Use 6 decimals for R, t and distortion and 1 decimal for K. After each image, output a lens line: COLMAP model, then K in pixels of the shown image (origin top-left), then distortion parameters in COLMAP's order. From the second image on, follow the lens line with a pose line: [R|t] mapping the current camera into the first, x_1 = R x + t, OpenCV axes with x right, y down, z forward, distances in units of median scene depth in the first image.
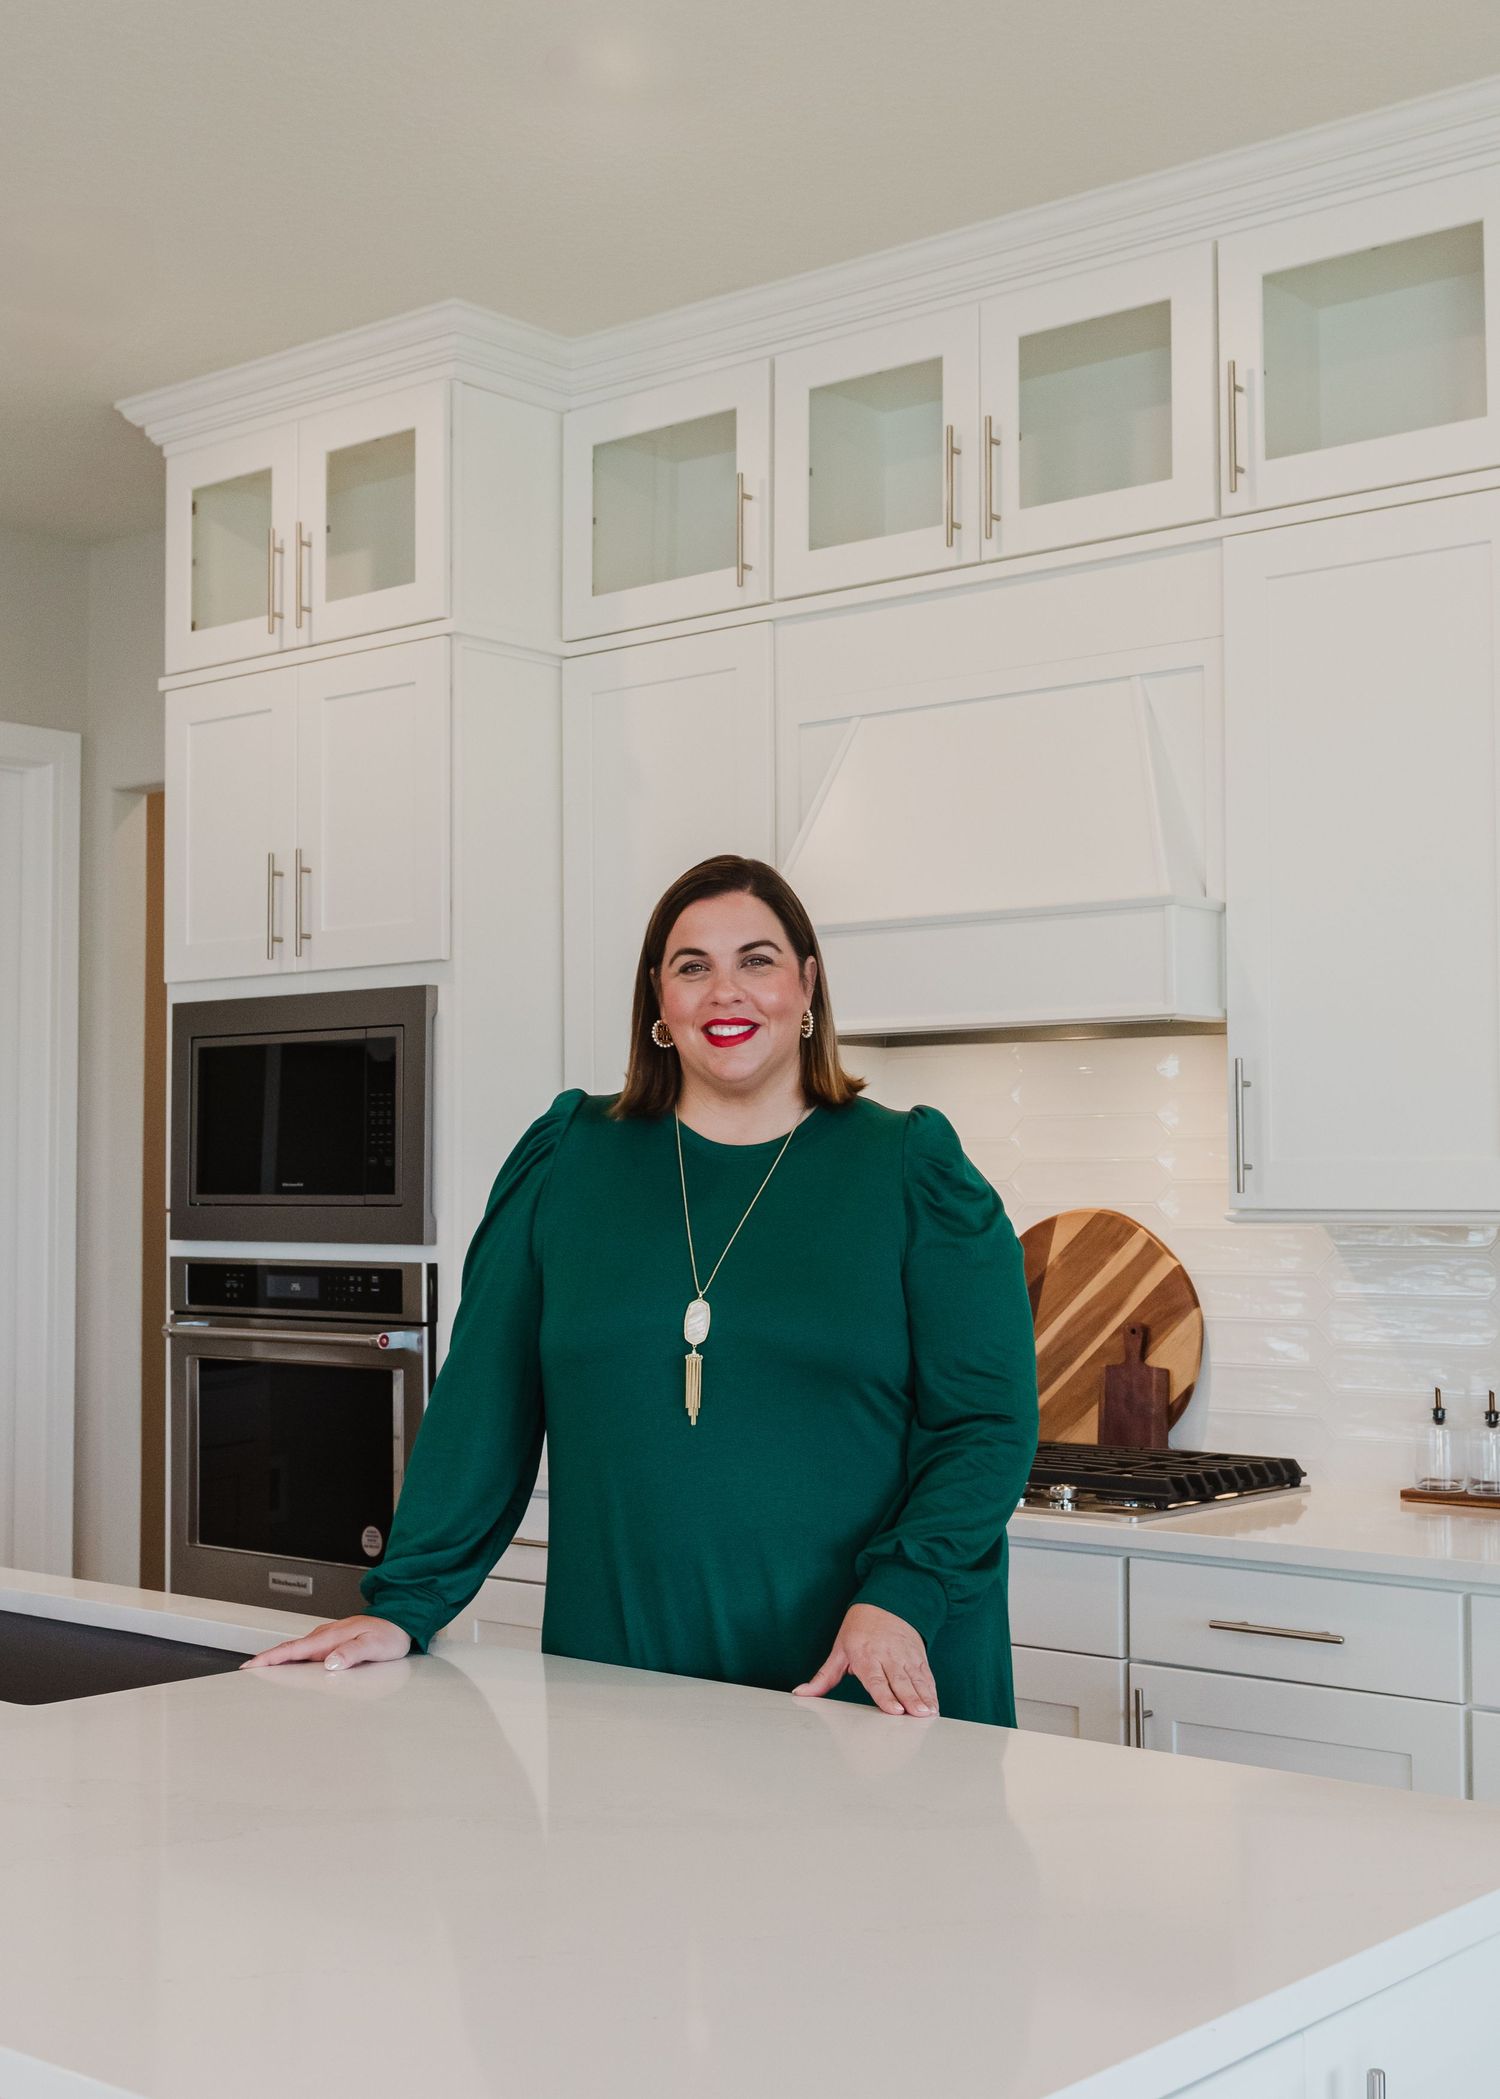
lens RADIAL K [[2637.9, 0, 773.3], [0, 2637.9, 1091.2], [0, 0, 1]] dist [-0.014440, 0.000000]
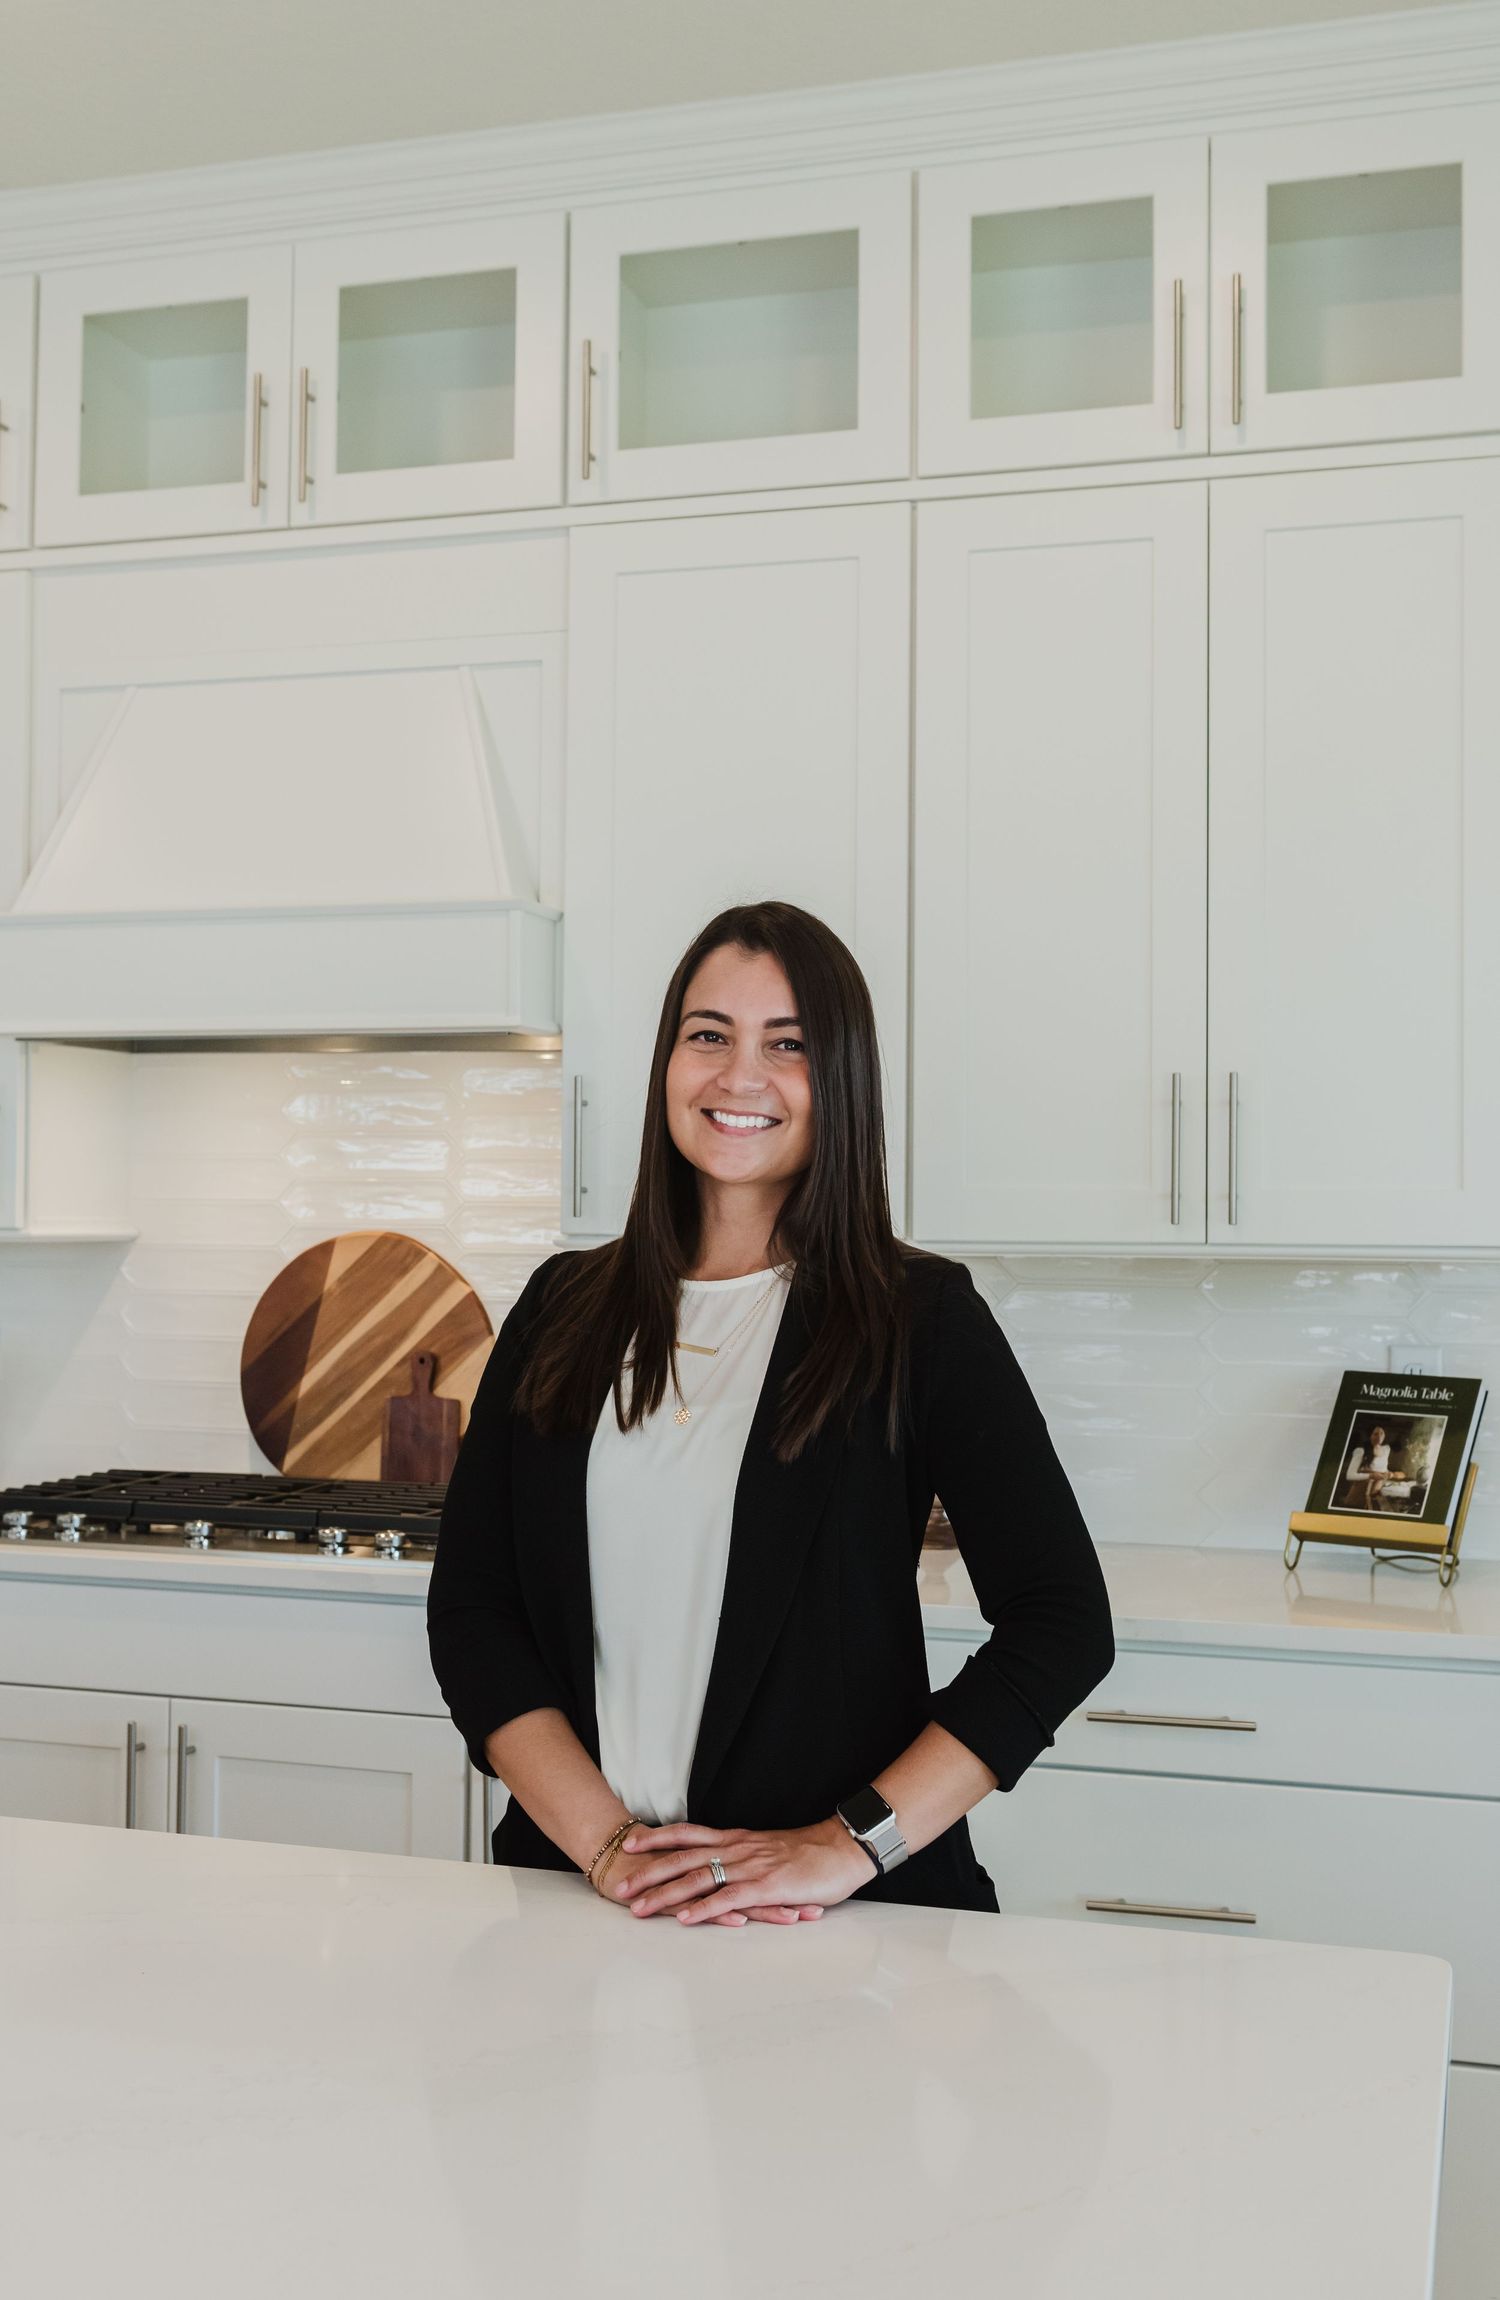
lens RADIAL K [[2436.3, 0, 772.1], [0, 2436.3, 1159.0], [0, 0, 1]] dist [0.011282, 0.000000]
pose [[0.920263, 0.023409, 0.390600, -0.089527], [-0.027937, 0.999592, 0.005913, 0.009419], [-0.390302, -0.016354, 0.920542, 0.140098]]
